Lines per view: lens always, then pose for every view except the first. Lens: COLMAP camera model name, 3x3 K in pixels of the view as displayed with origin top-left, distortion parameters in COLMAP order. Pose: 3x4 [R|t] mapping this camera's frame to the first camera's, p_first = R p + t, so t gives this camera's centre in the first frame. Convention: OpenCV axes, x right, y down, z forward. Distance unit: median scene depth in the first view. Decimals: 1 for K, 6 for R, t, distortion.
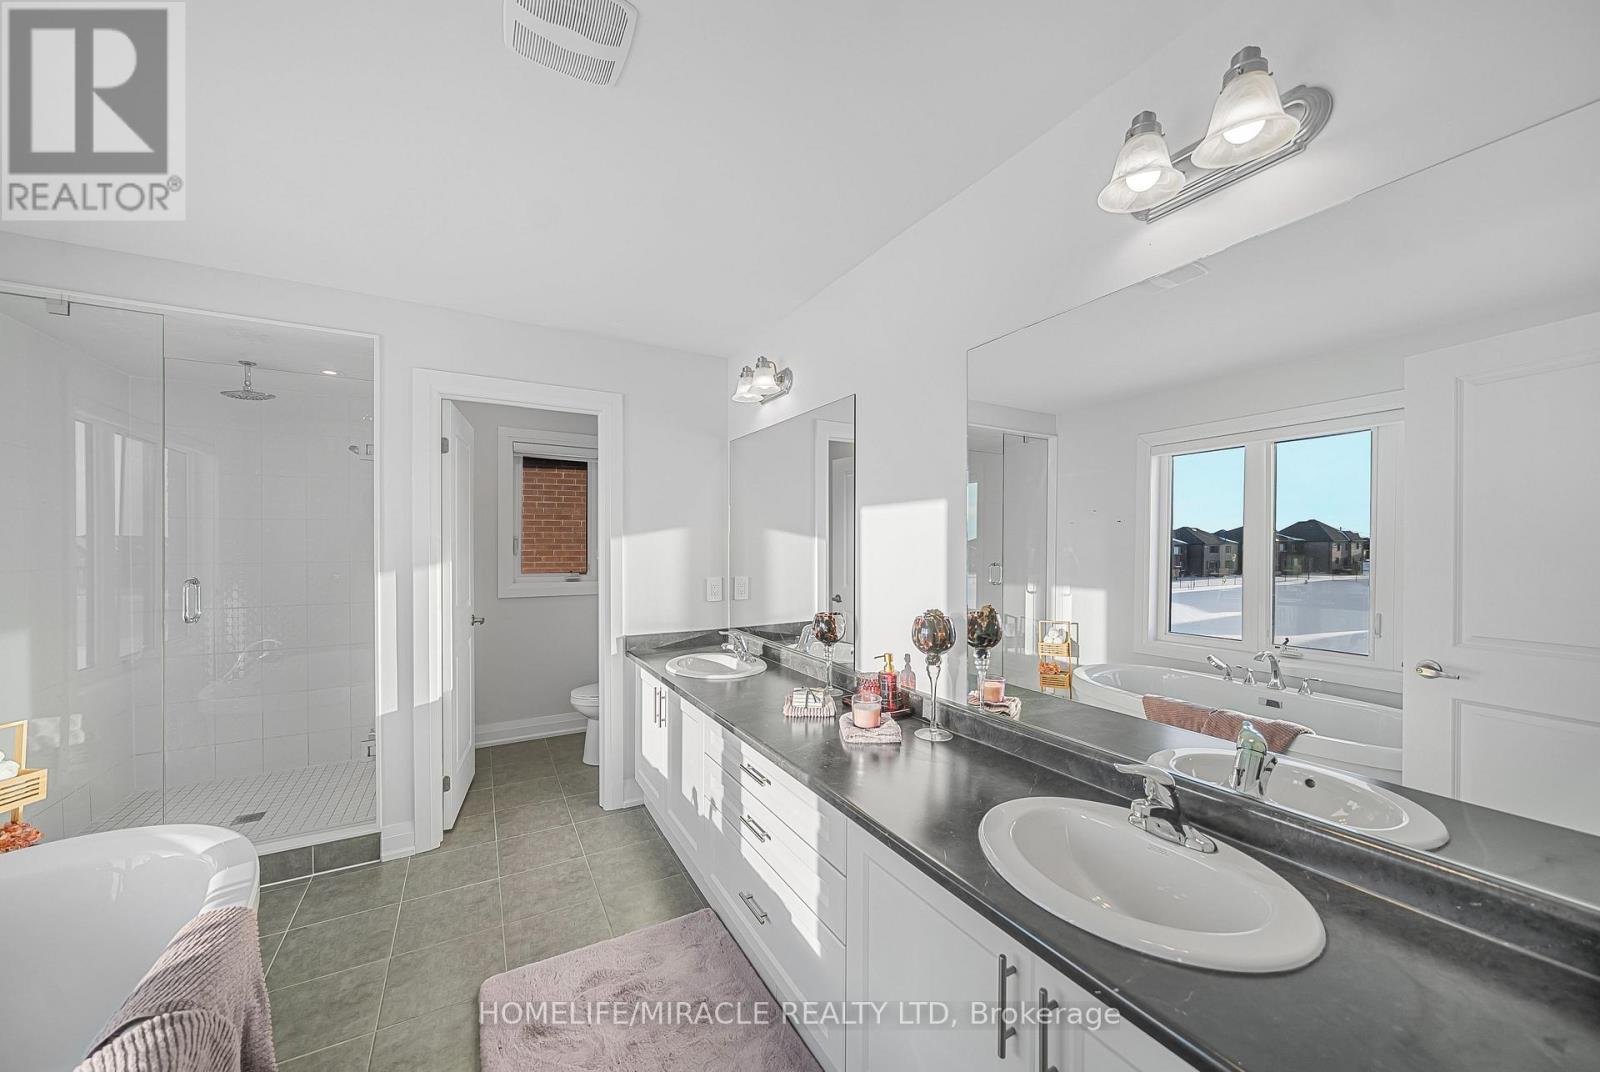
lens RADIAL K [[556.5, 0, 799.3], [0, 556.5, 542.0], [0, 0, 1]] dist [-0.002853, -0.000053]
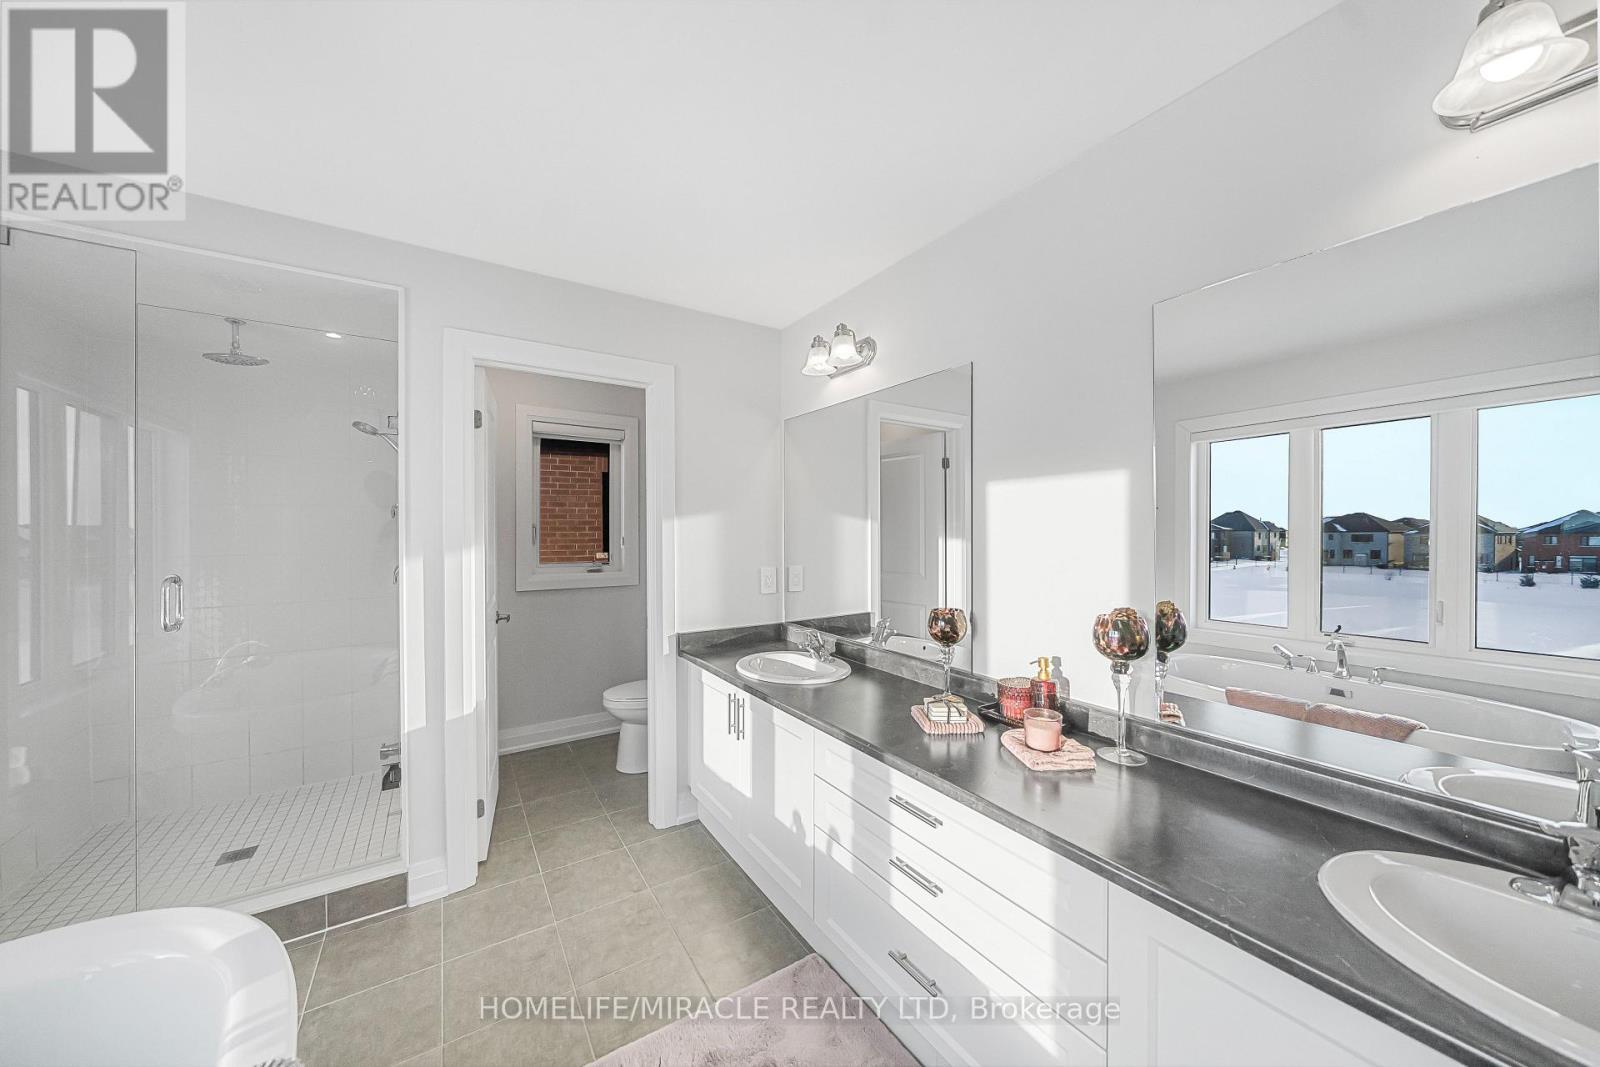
lens RADIAL K [[533.7, 0, 801.8], [0, 533.7, 530.1], [0, 0, 1]] dist [-0.003377, -0.000058]
pose [[0.998236, -0.001828, 0.059344, -0.183422], [0.001866, 0.999998, -0.000587, 0.001852], [-0.059343, 0.000697, 0.998237, 0.140175]]
